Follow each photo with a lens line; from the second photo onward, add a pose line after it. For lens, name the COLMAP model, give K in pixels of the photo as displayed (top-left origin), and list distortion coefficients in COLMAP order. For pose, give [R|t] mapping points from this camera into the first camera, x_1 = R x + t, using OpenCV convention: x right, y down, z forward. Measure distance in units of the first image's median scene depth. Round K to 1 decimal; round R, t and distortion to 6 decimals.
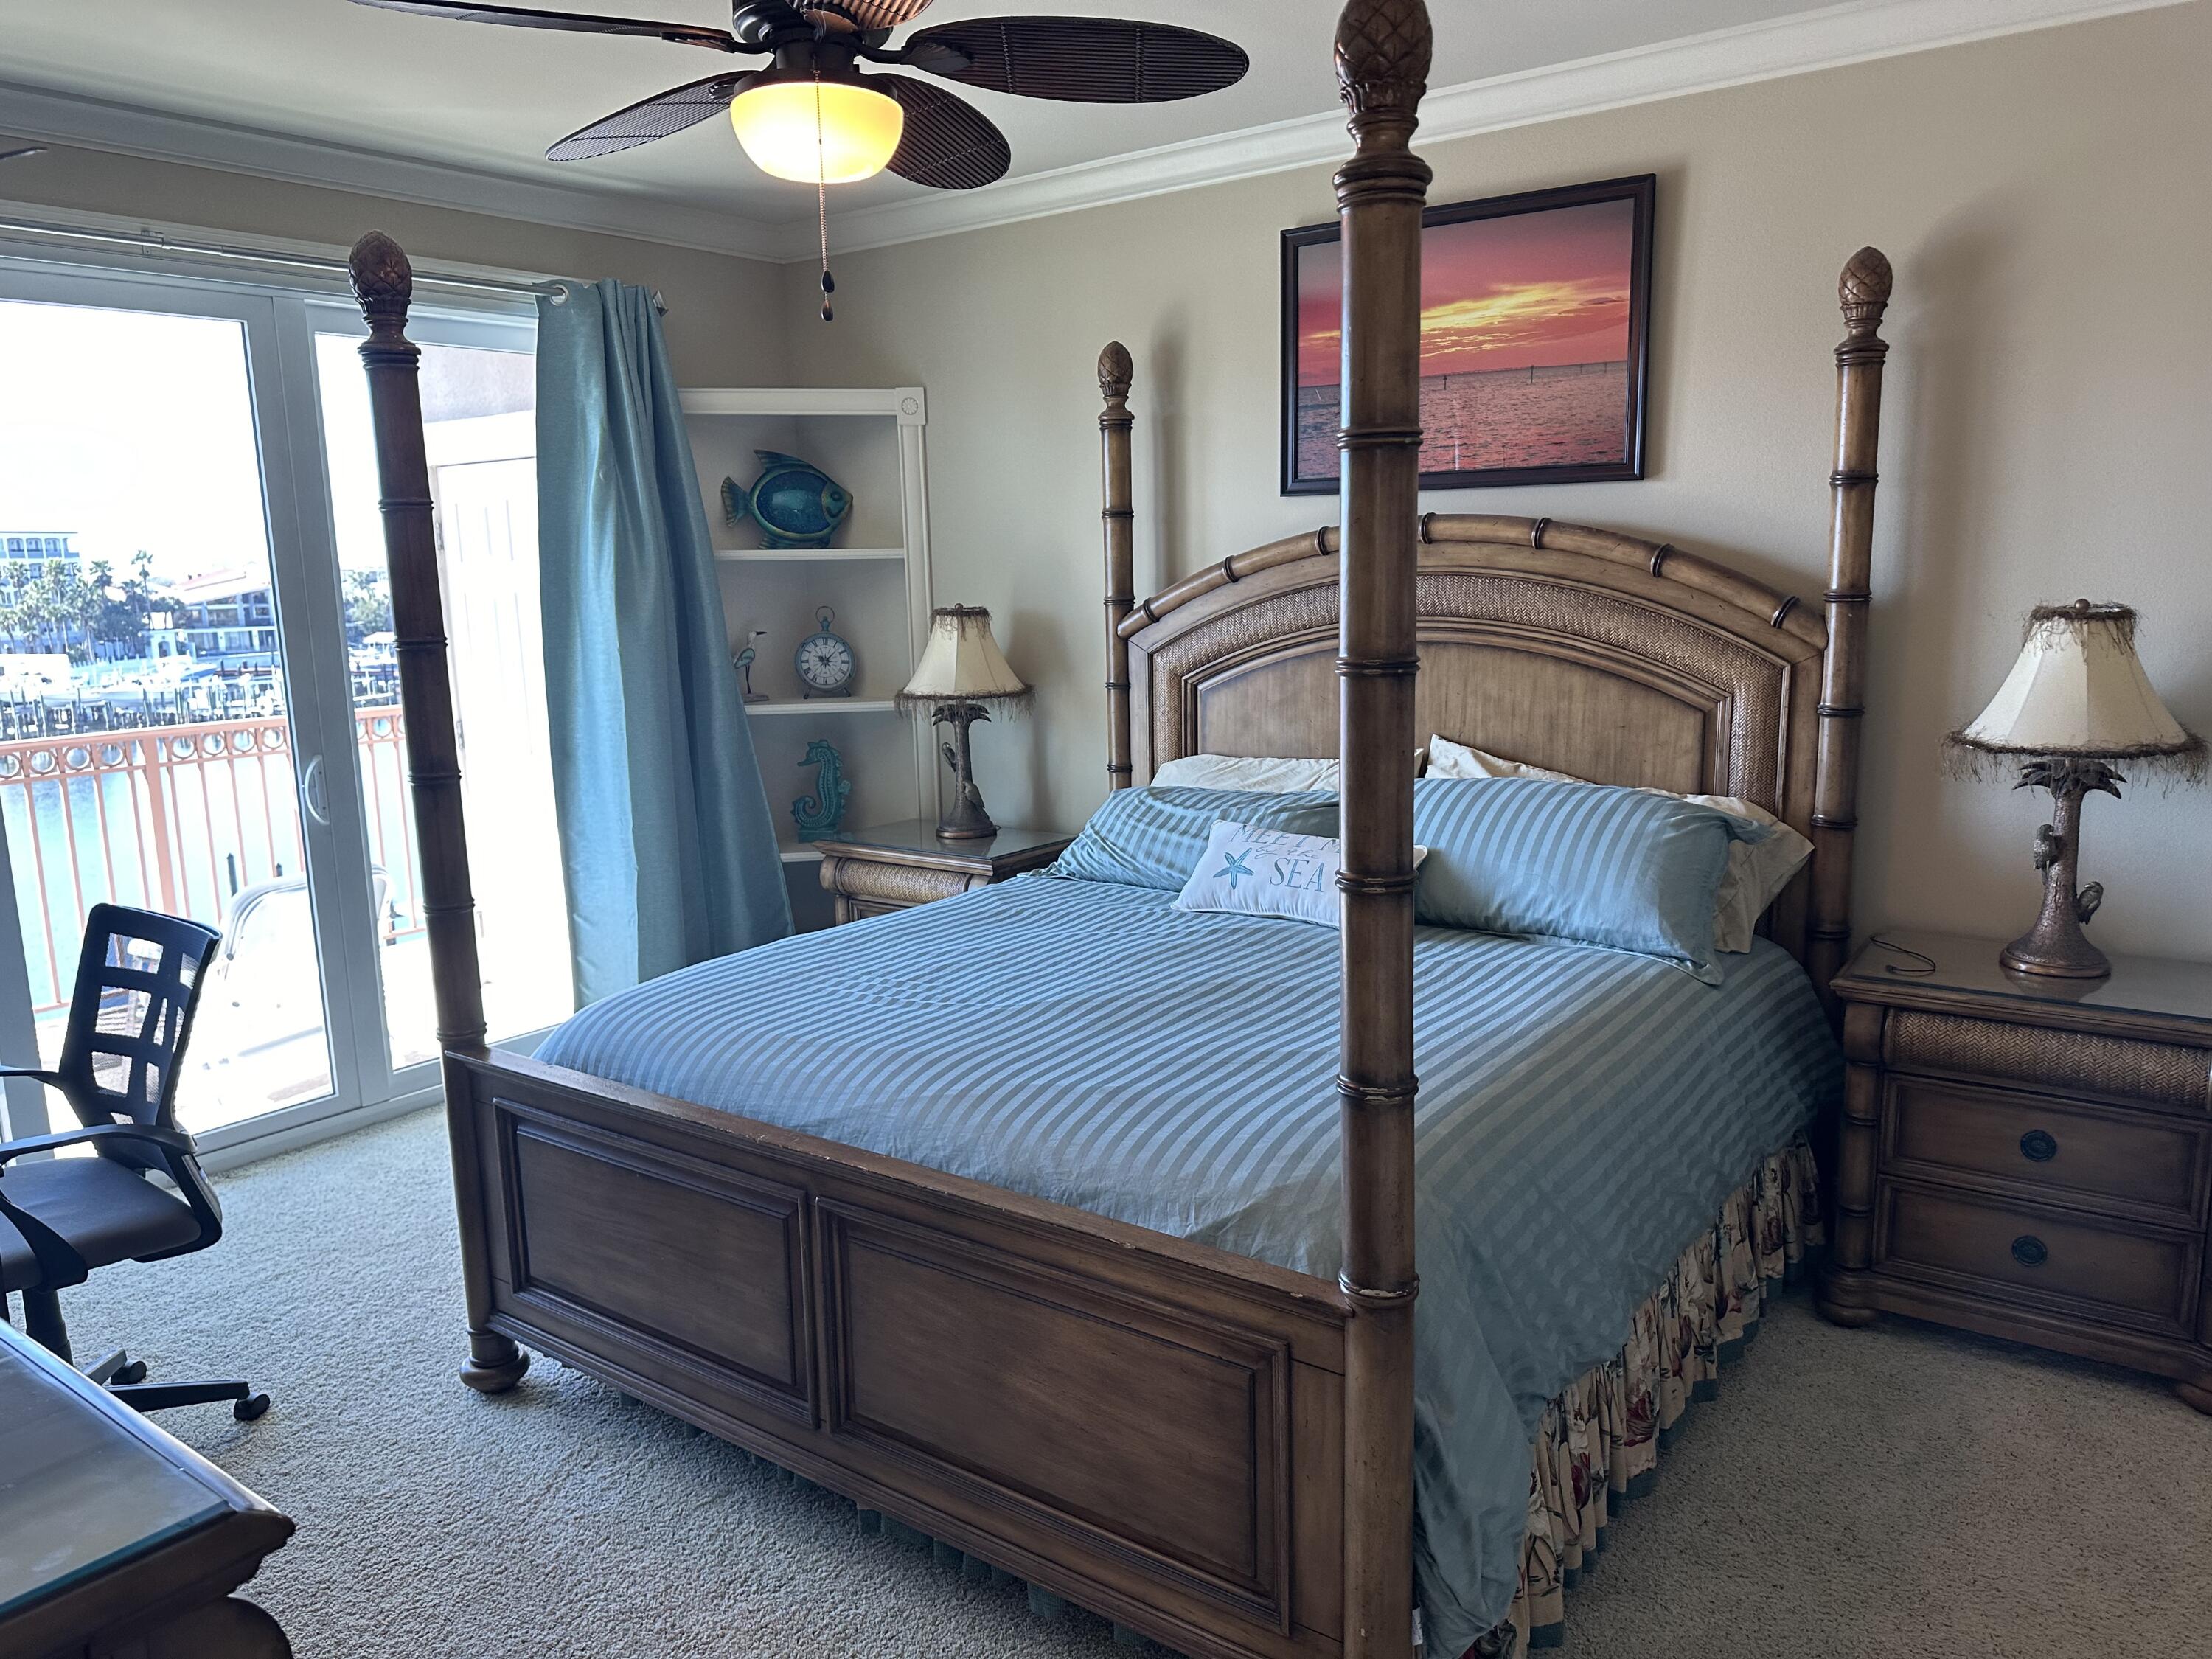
lens RADIAL K [[1539.5, 0, 1098.7], [0, 1539.5, 833.2], [0, 0, 1]] dist [0.093642, -0.117691]
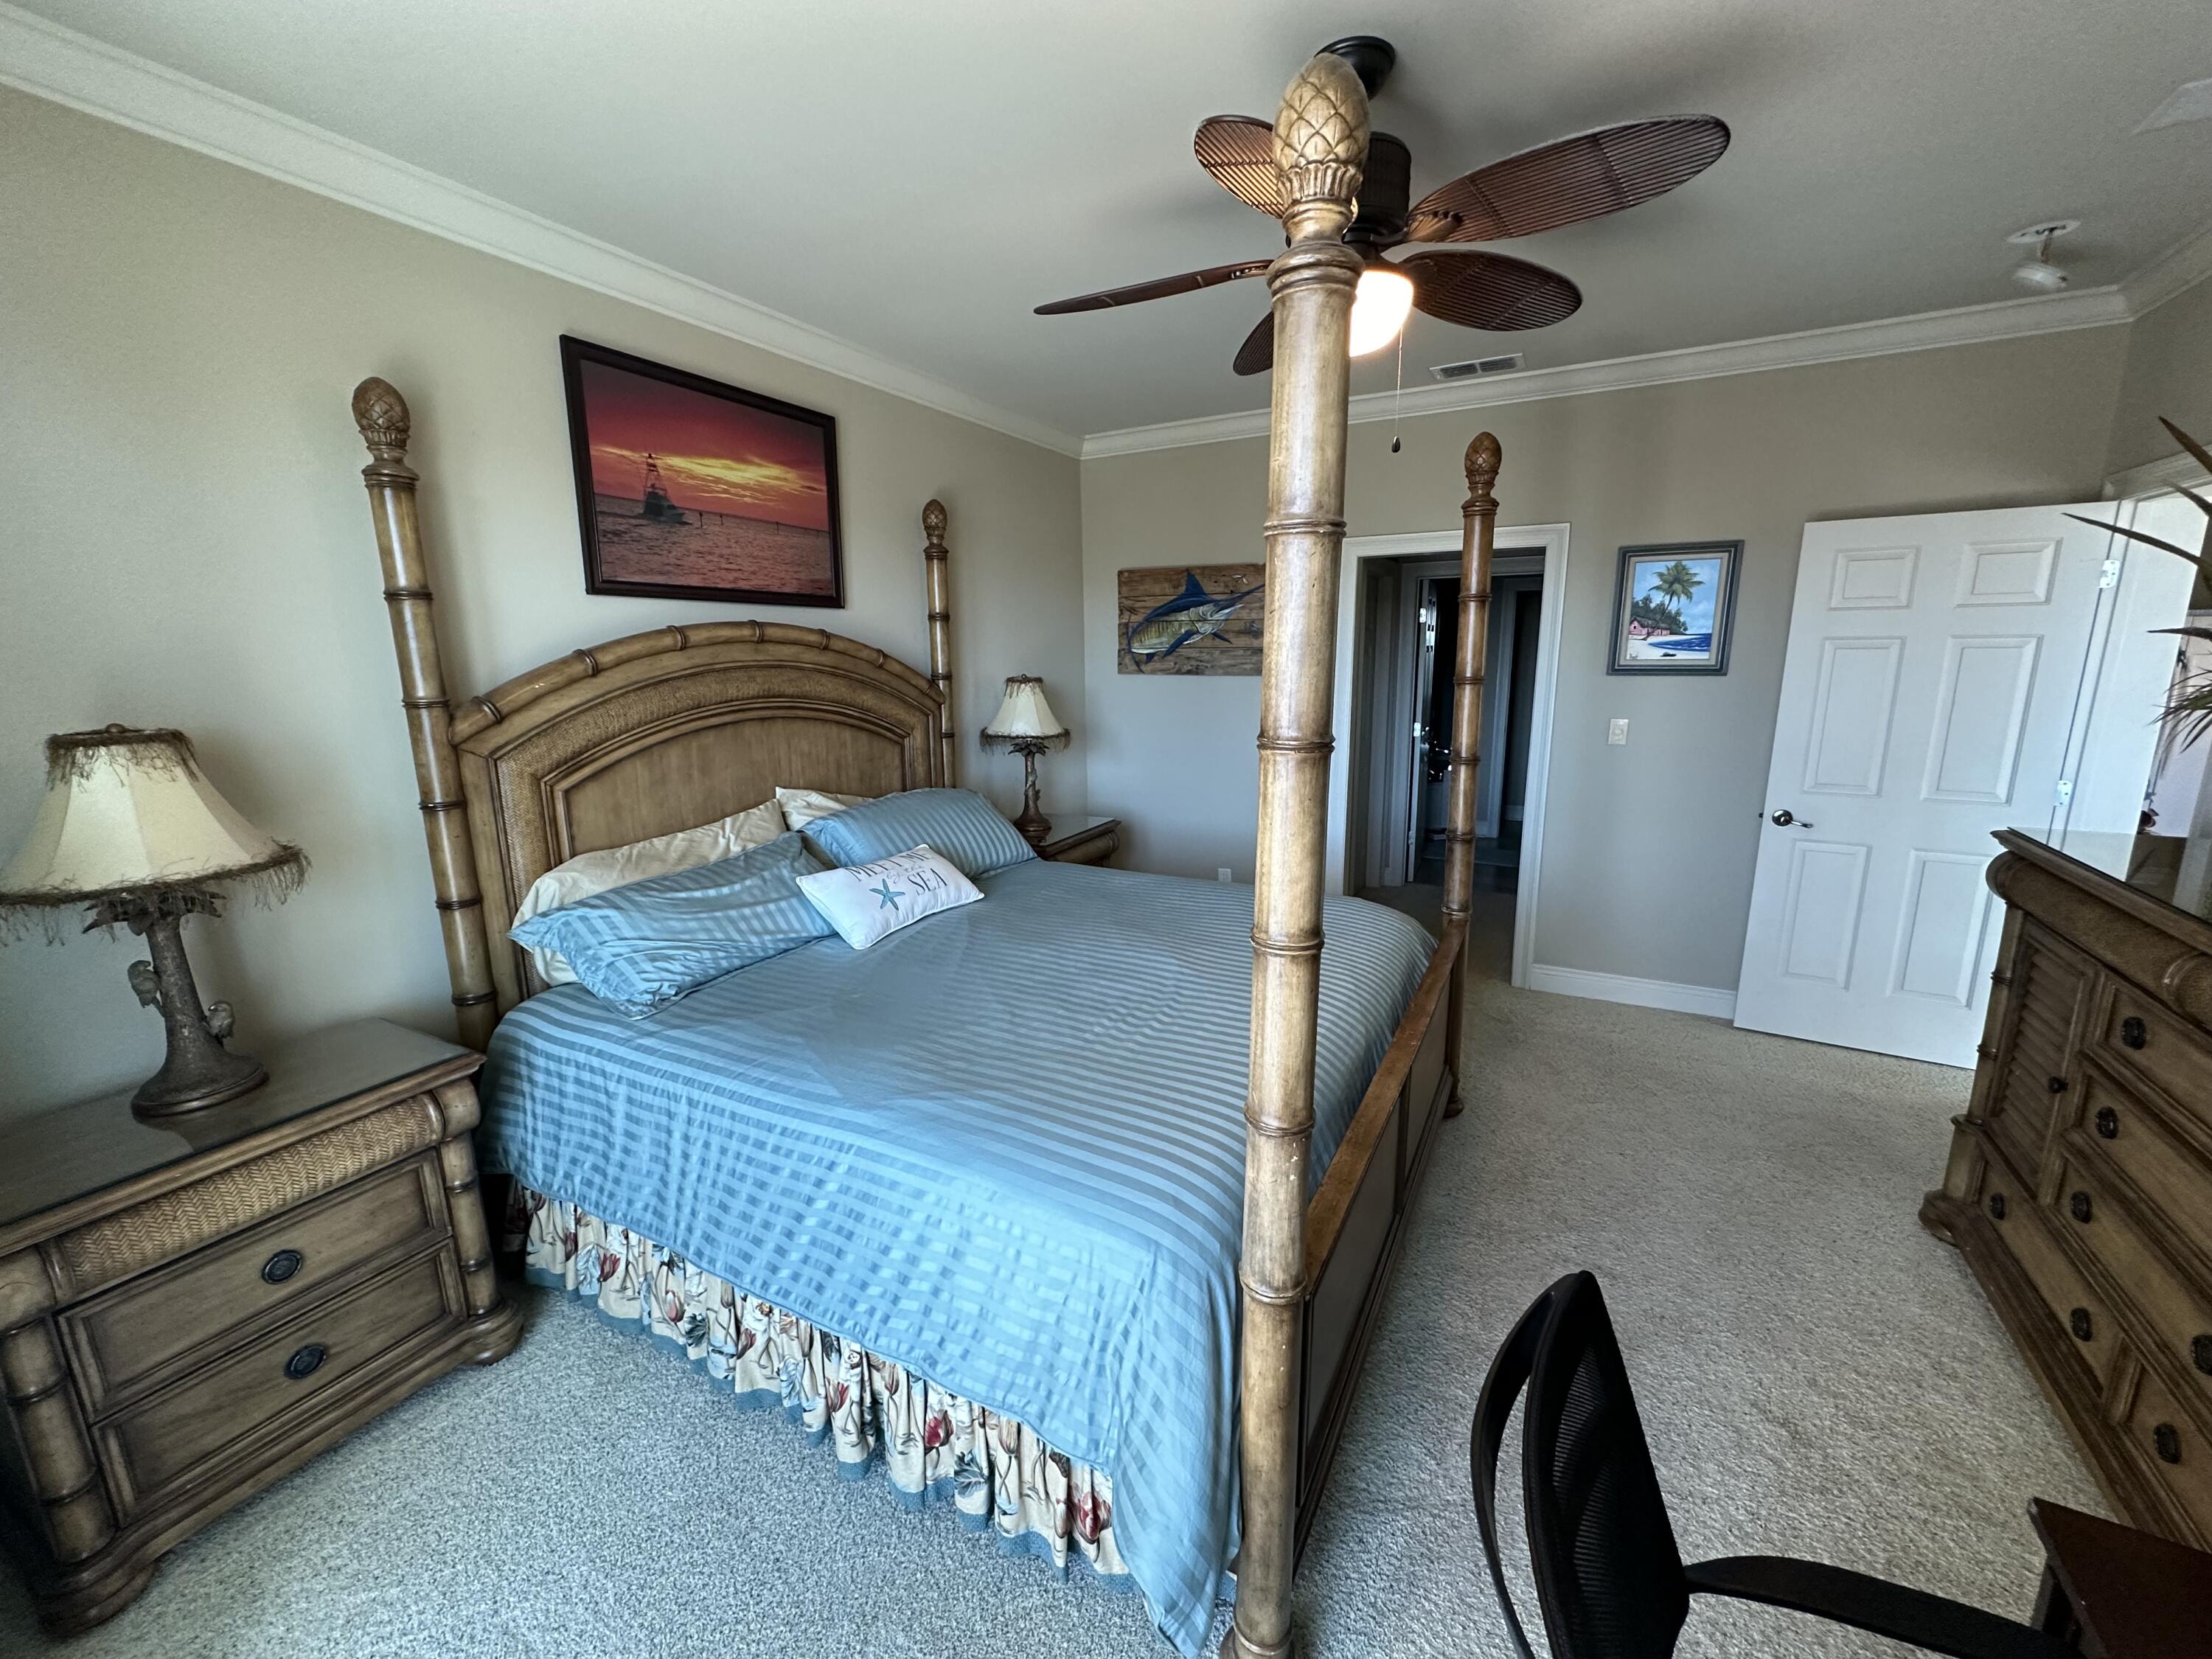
lens RADIAL K [[882.0, 0, 1105.7], [0, 882.0, 830.4], [0, 0, 1]] dist [-0.006274, 0.002014]
pose [[-0.148619, -0.166156, 0.974836, -0.585303], [0.199647, 0.960443, 0.194140, -0.121795], [-0.968532, 0.223476, -0.109567, 0.839518]]
